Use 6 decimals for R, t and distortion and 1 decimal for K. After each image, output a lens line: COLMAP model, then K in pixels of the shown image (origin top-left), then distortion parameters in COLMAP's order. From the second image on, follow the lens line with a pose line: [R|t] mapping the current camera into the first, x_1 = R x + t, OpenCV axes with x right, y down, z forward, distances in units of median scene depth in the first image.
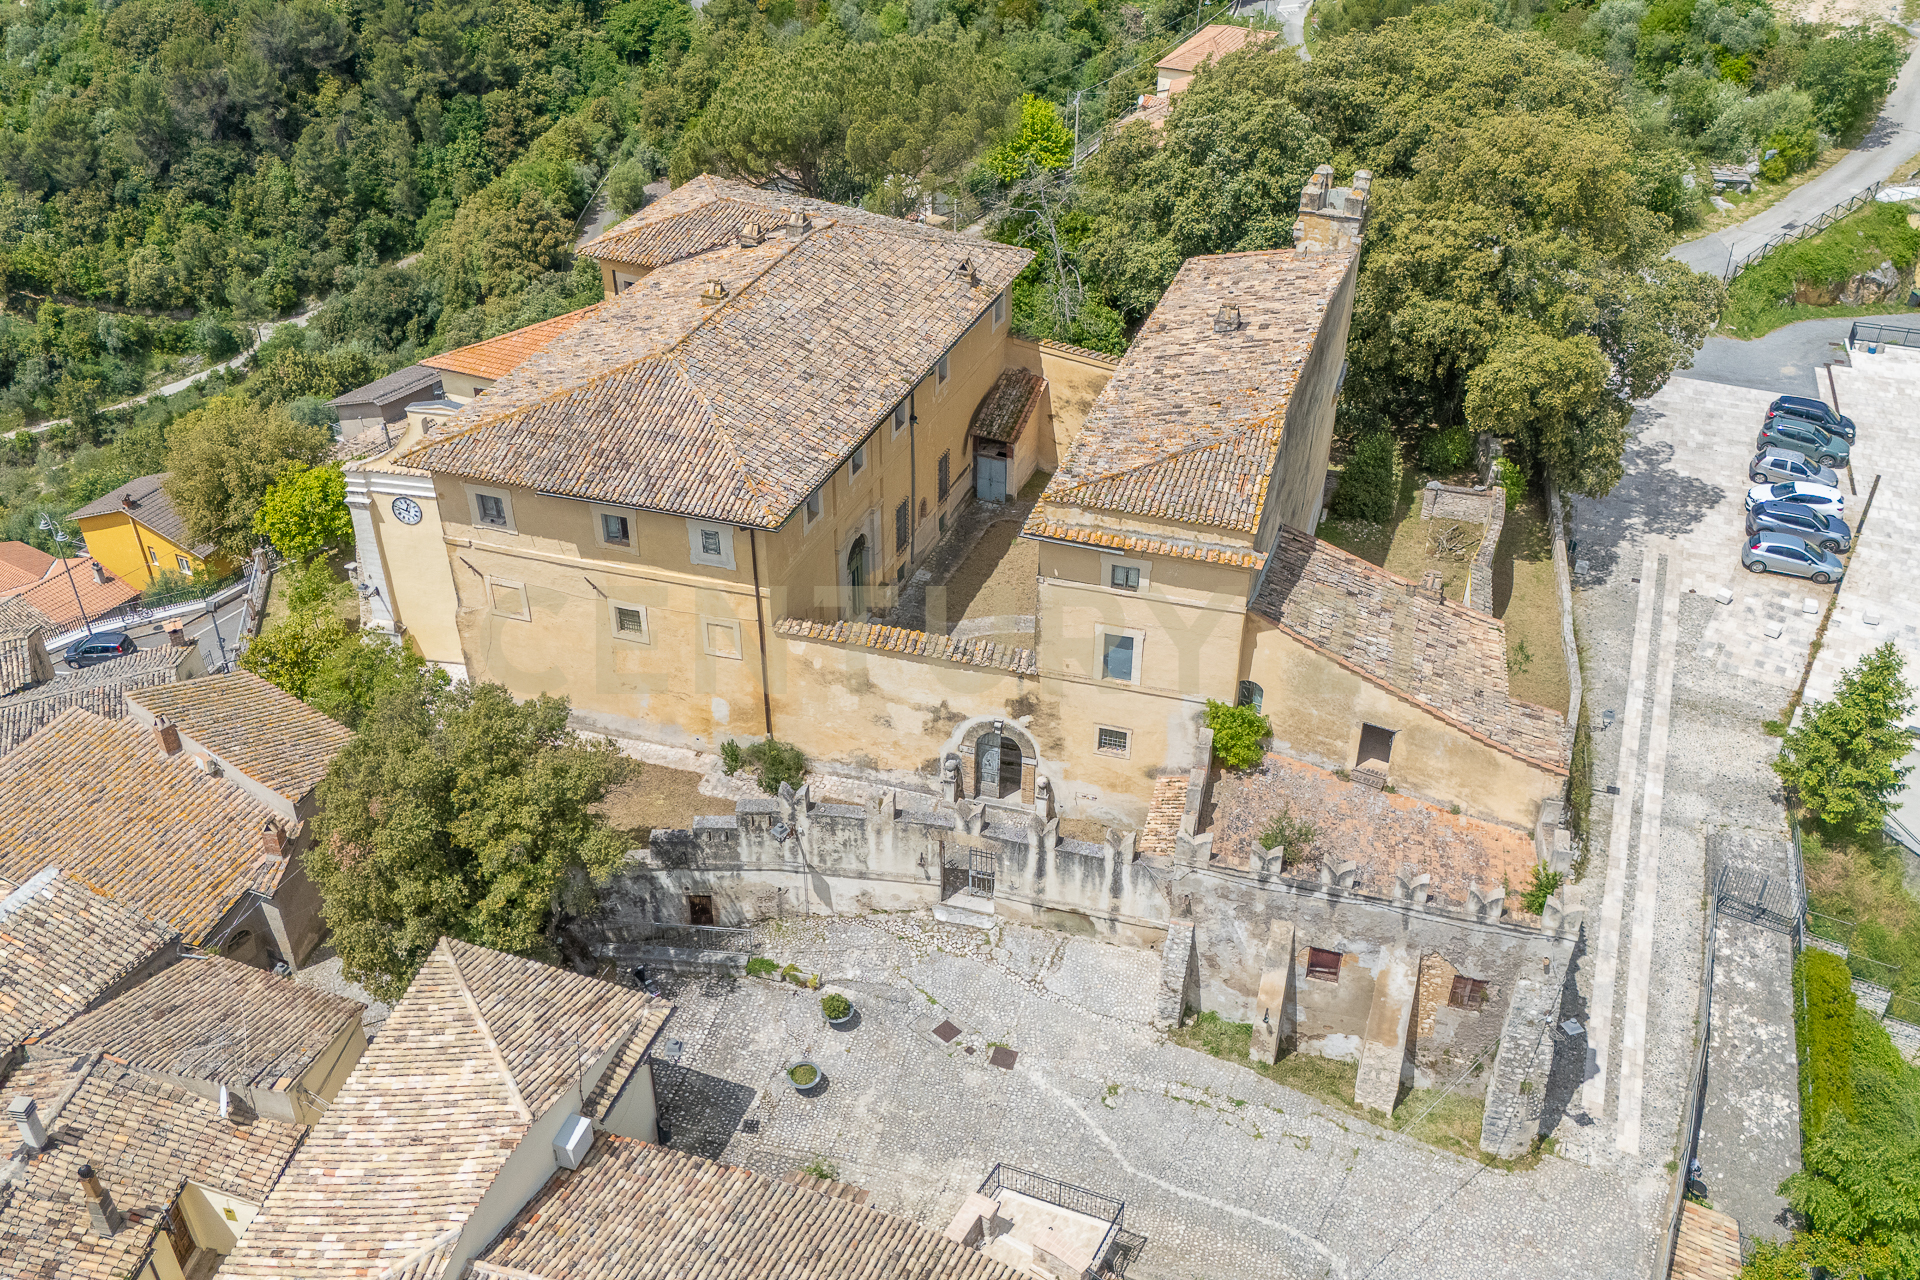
lens RADIAL K [[1675.1, 0, 959.6], [0, 1675.1, 646.4], [0, 0, 1]] dist [0.058262, -0.054880]
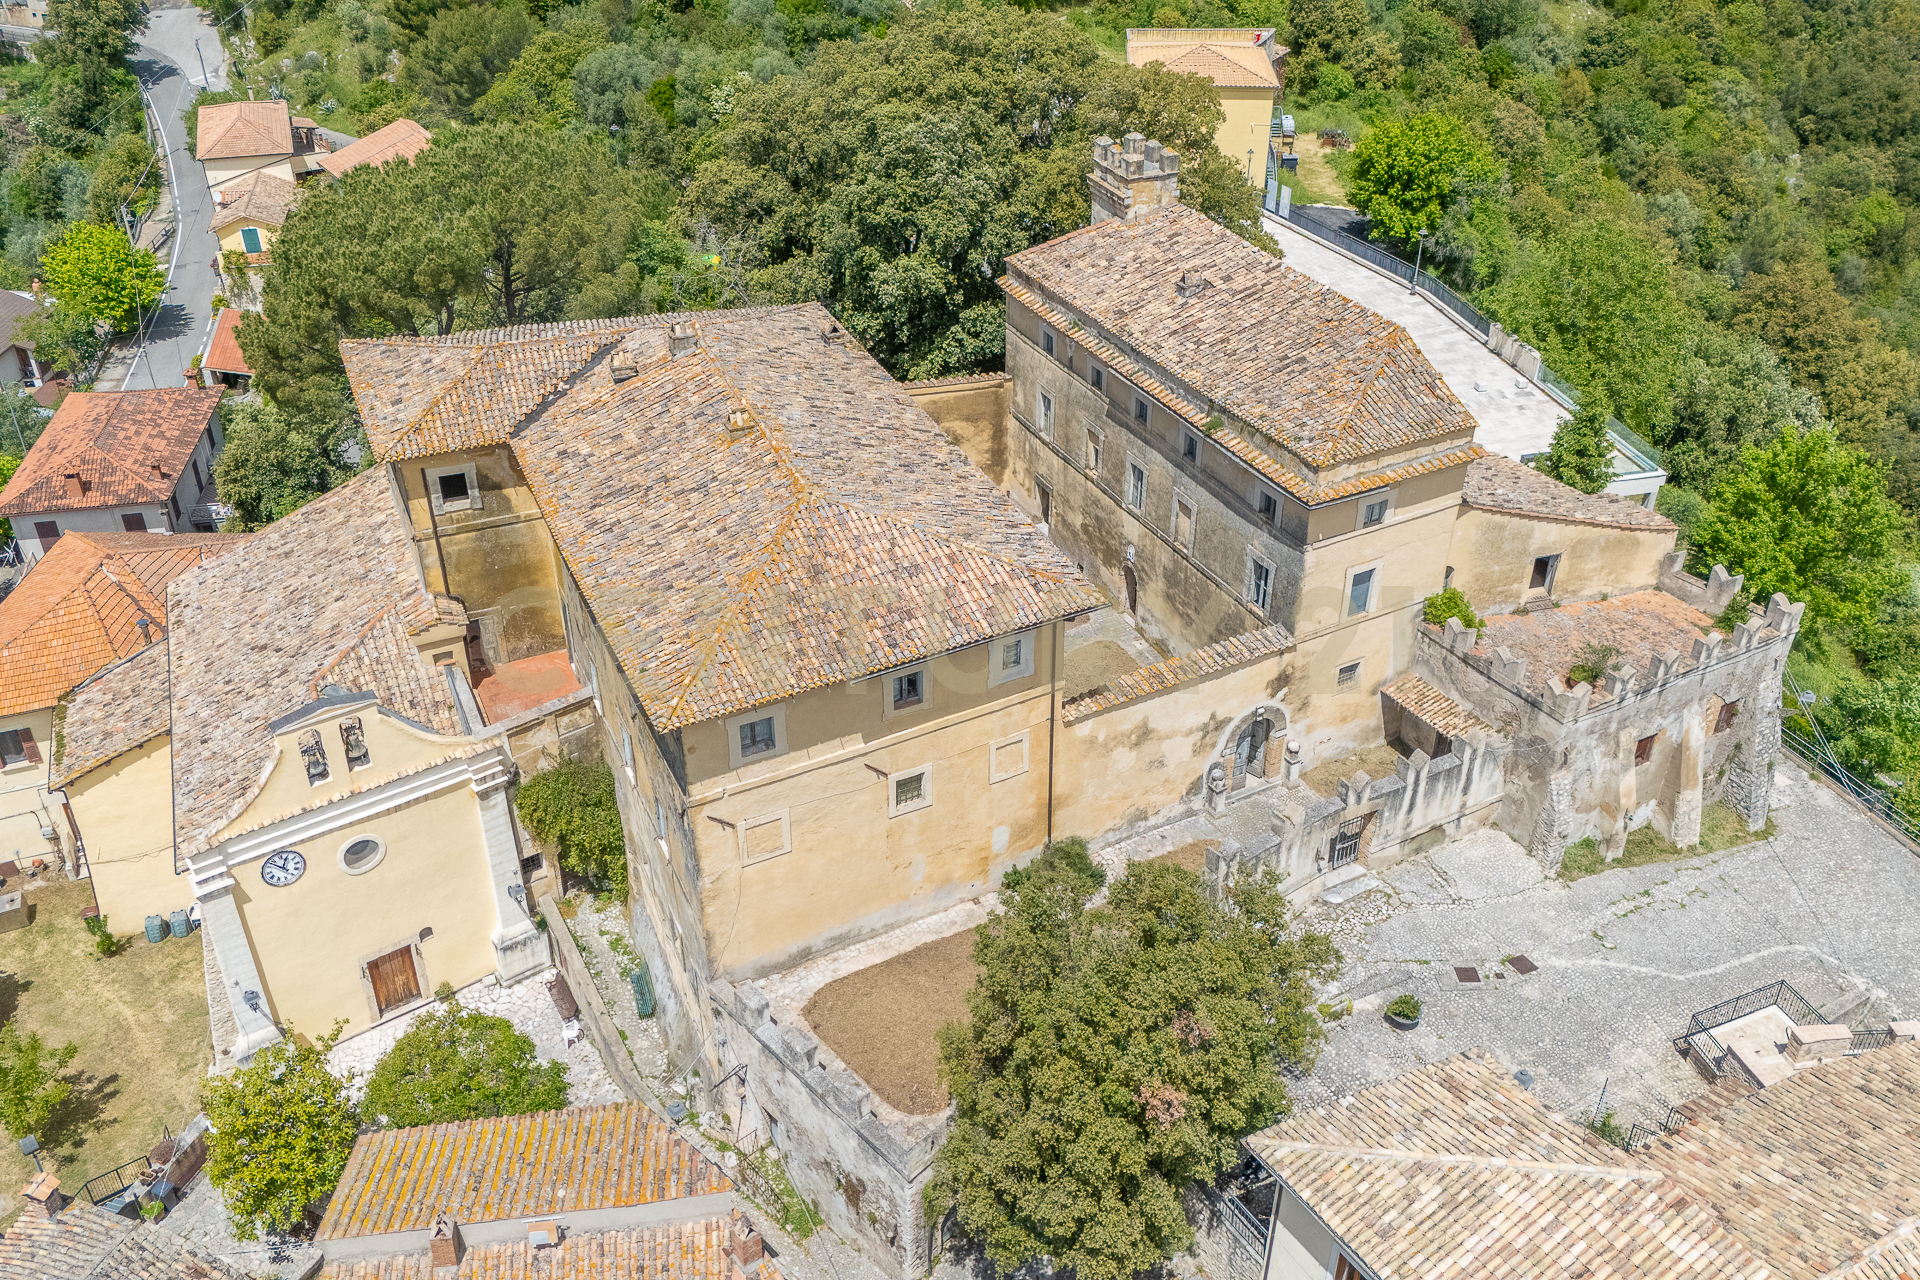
lens RADIAL K [[1675.1, 0, 954.2], [0, 1675.1, 637.0], [0, 0, 1]] dist [0.058262, -0.054880]
pose [[0.706193, -0.389697, 0.591123, -0.684459], [0.404490, 0.907295, 0.114905, -0.183402], [-0.581102, 0.157959, 0.798355, 0.296454]]
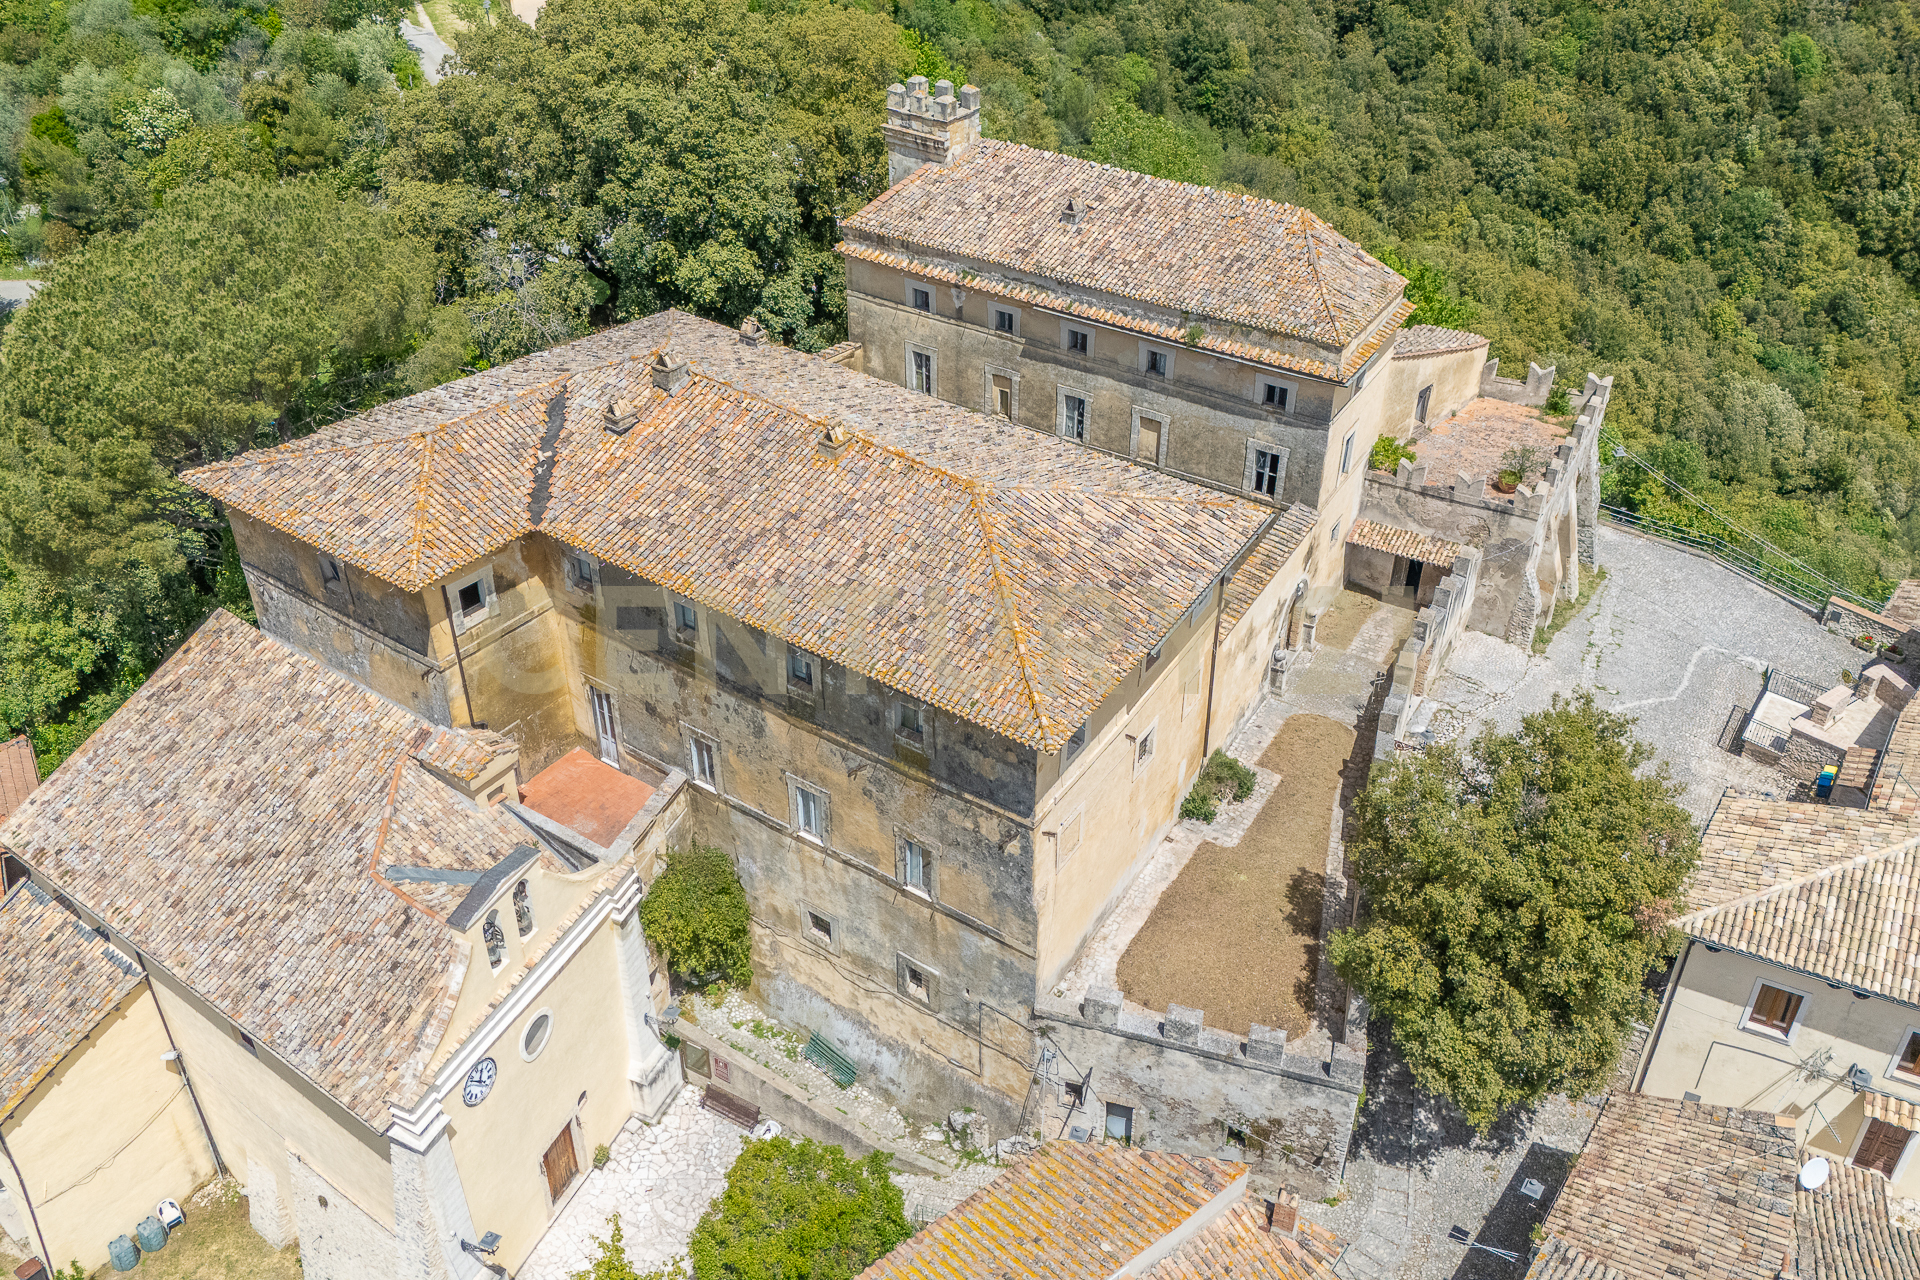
lens RADIAL K [[1675.1, 0, 952.7], [0, 1675.1, 642.8], [0, 0, 1]] dist [0.058262, -0.054880]
pose [[0.250434, -0.559934, 0.789783, -0.903219], [0.548976, 0.754078, 0.360544, -0.436138], [-0.797438, 0.343279, 0.496237, 0.656681]]
